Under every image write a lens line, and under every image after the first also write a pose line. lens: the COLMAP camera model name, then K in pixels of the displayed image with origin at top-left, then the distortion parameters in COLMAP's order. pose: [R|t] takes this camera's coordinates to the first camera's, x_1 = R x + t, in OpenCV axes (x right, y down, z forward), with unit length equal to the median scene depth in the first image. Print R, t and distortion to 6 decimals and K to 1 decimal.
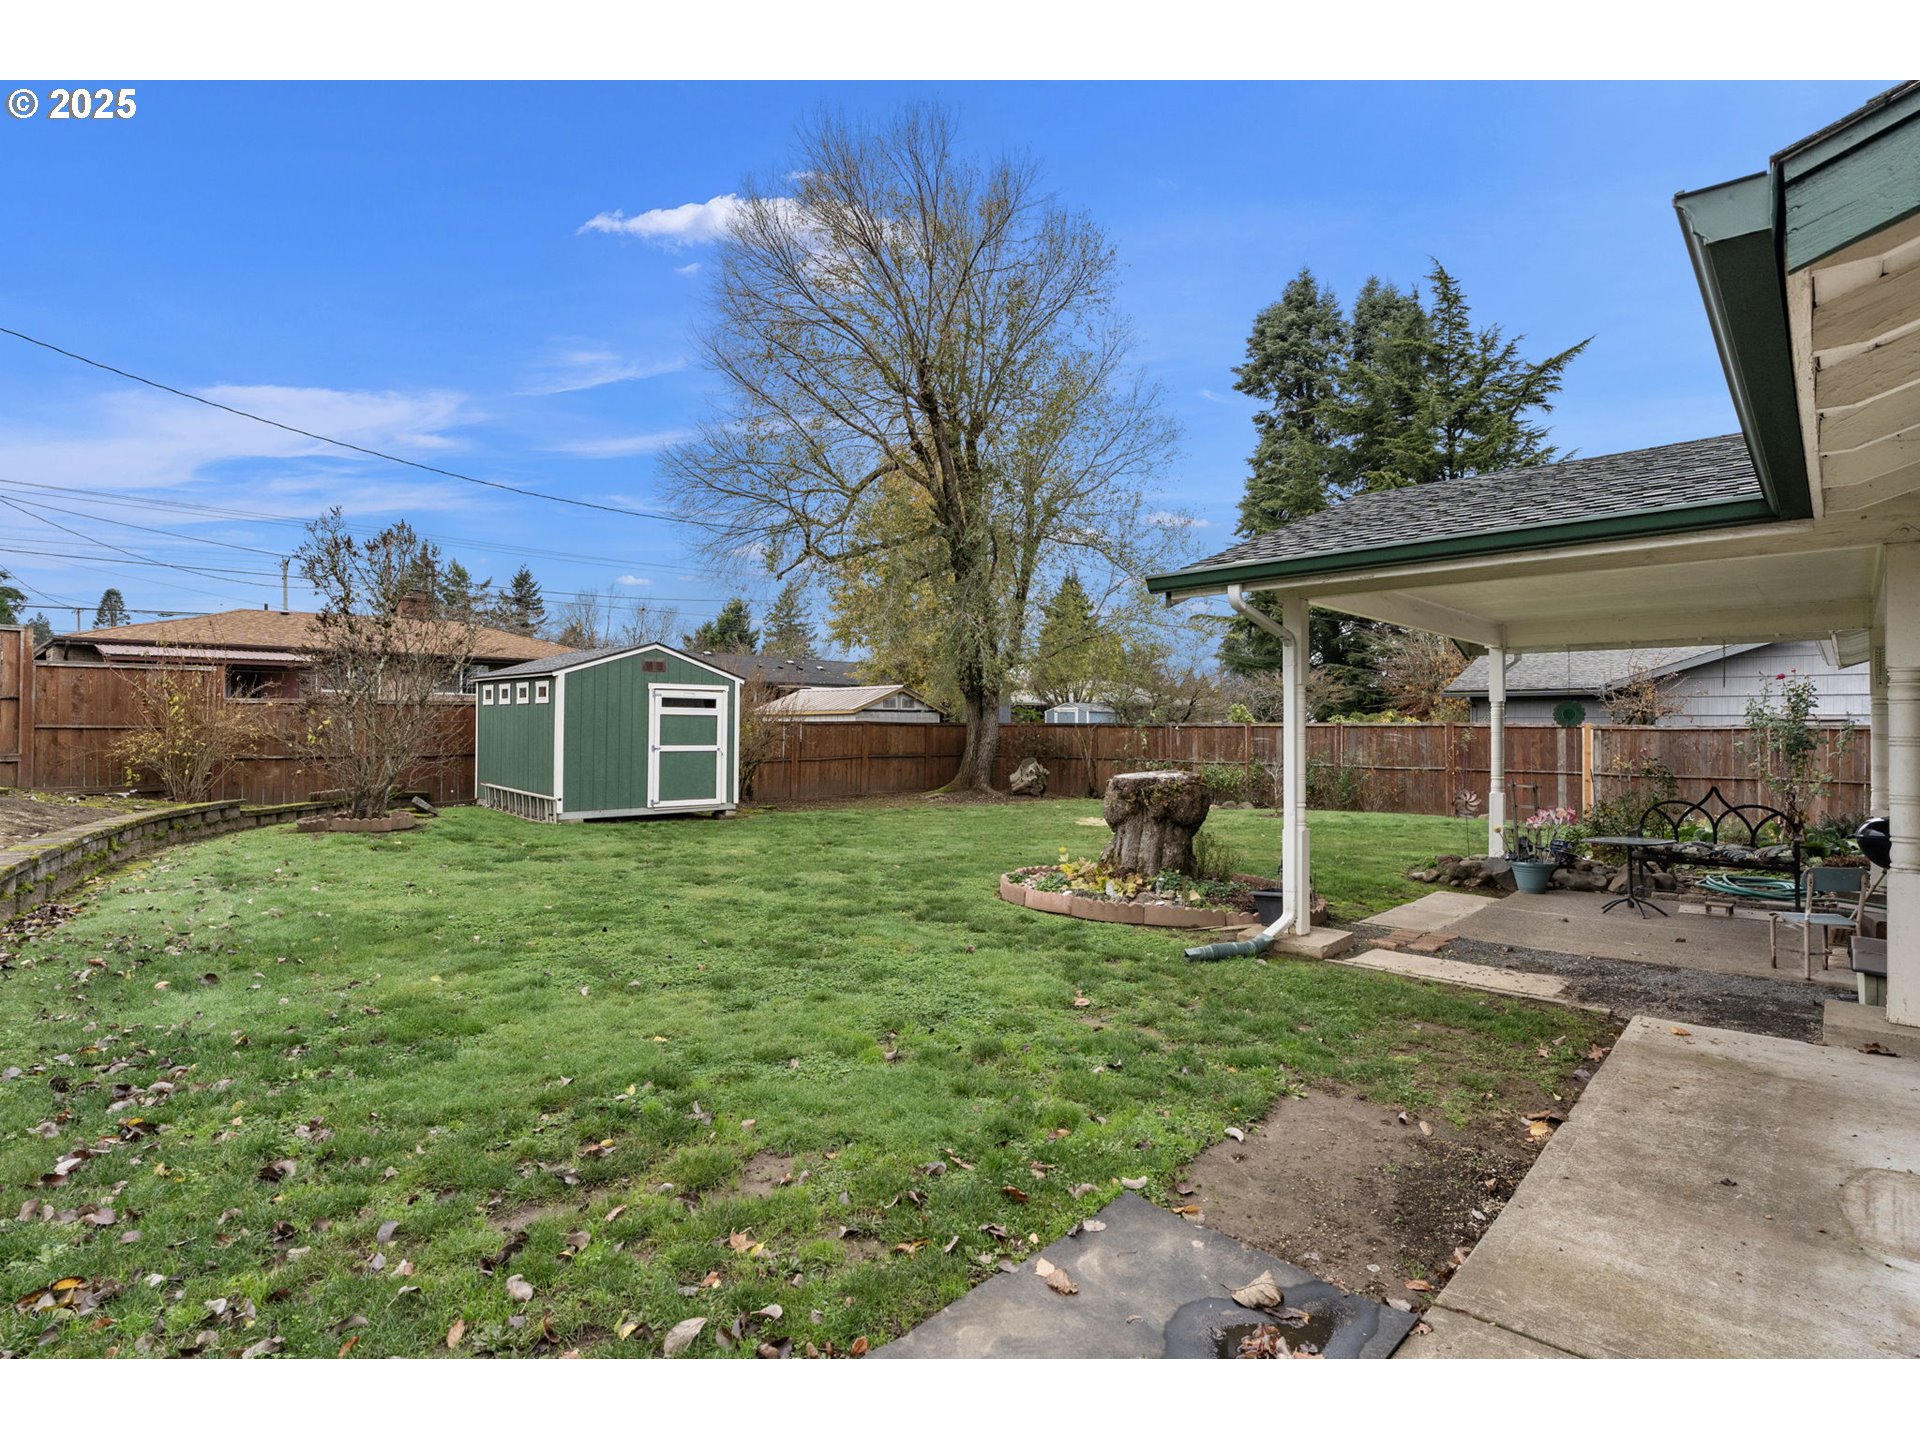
lens RADIAL K [[918.7, 0, 962.0], [0, 918.7, 720.4], [0, 0, 1]] dist [0.000494, -0.001535]
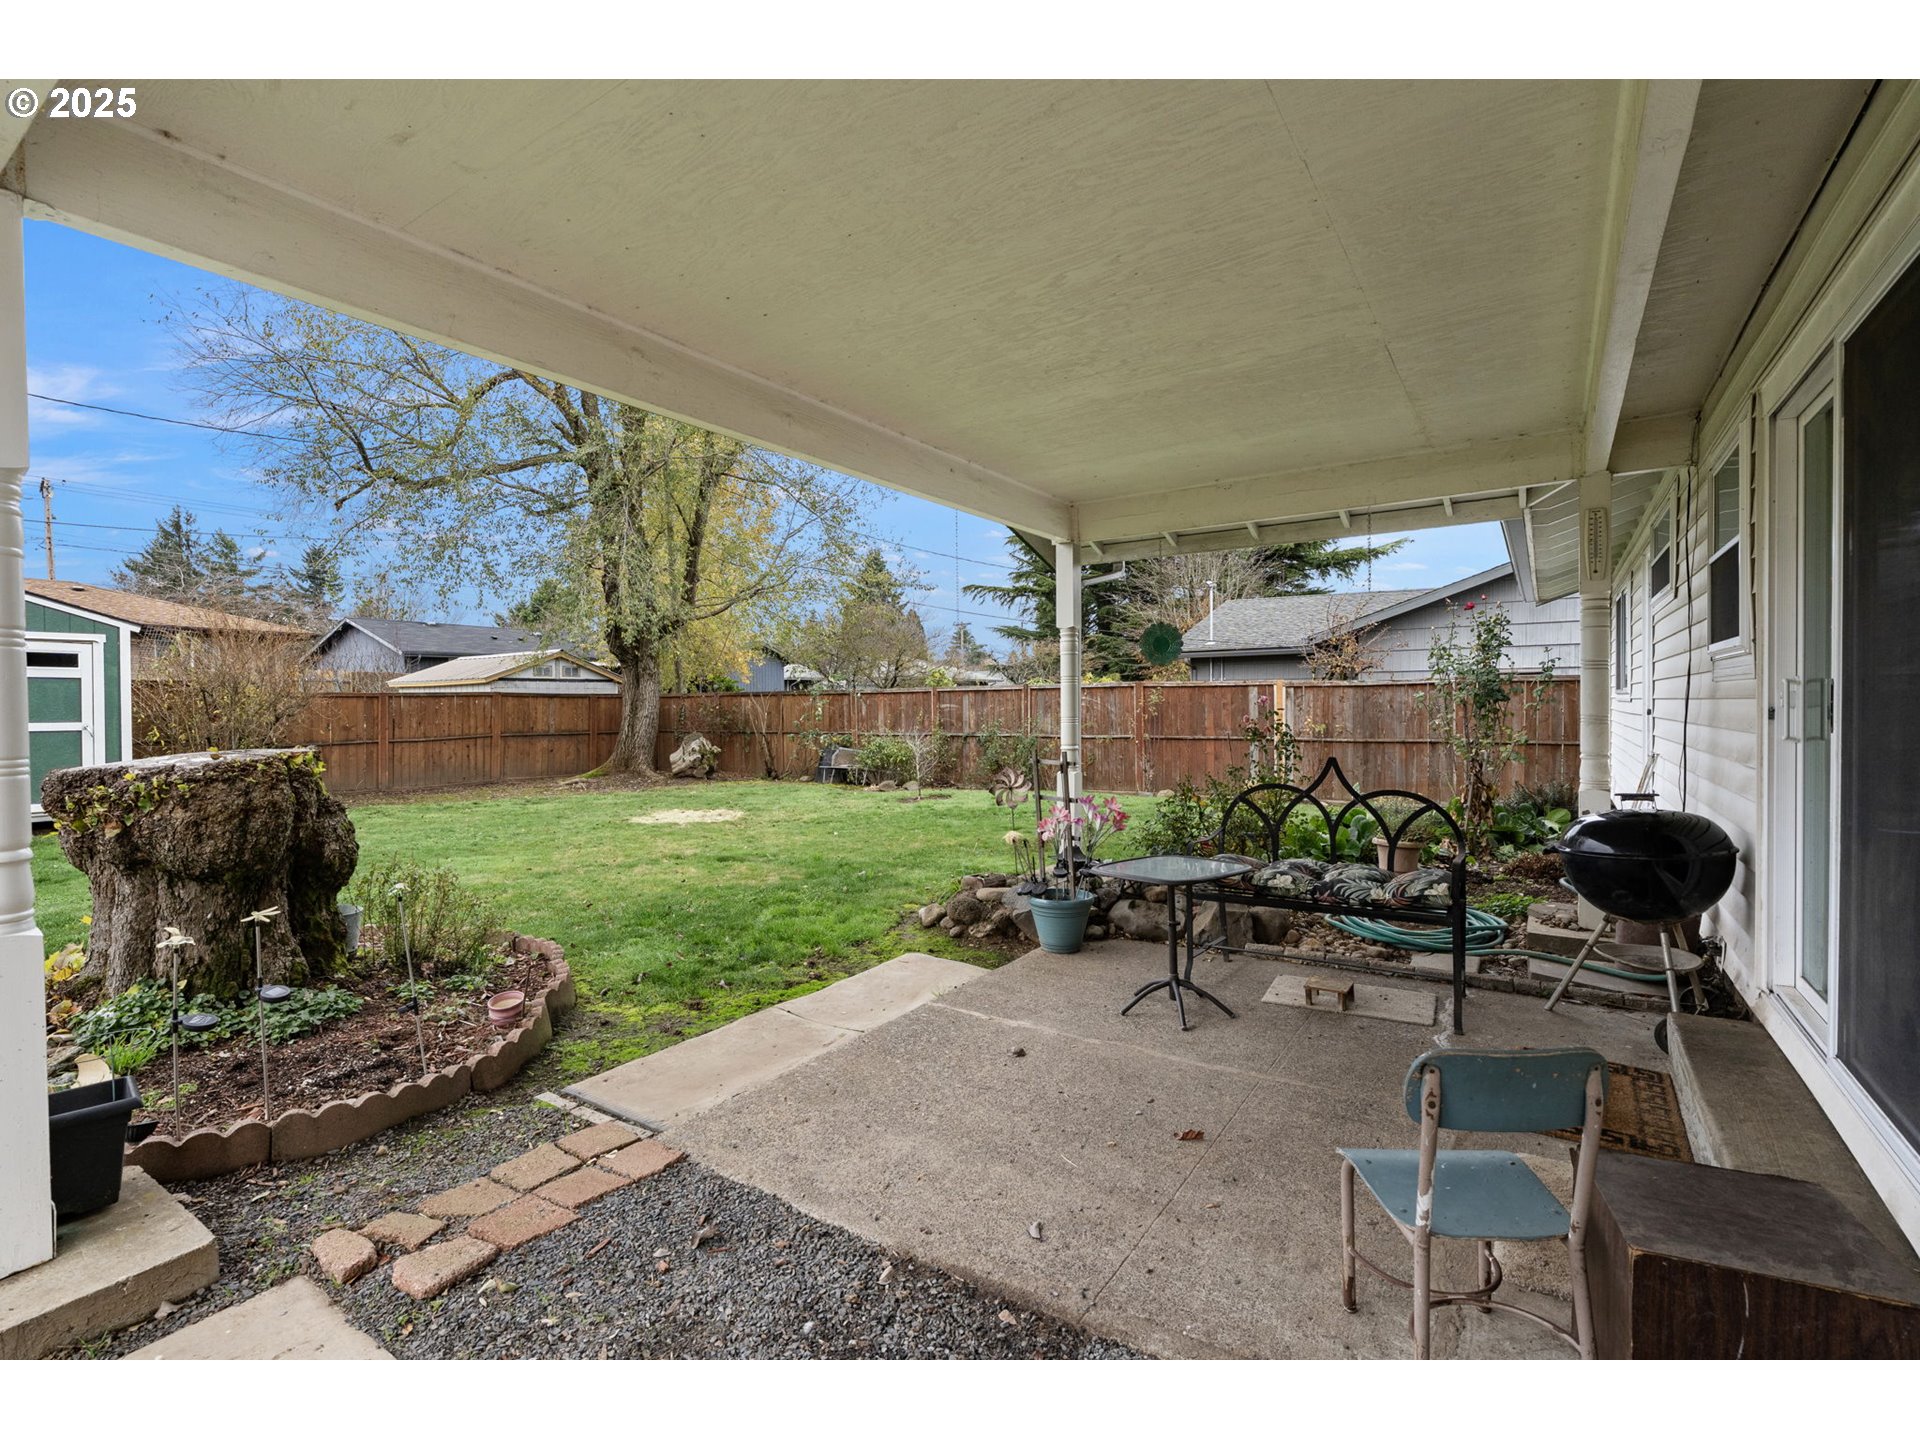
lens RADIAL K [[869.7, 0, 955.4], [0, 869.7, 722.1], [0, 0, 1]] dist [-0.004912, 0.000798]
pose [[0.985328, -0.016229, 0.169899, 0.219283], [0.011676, 0.999546, 0.027764, 0.014579], [-0.170272, -0.025373, 0.985070, 0.227689]]
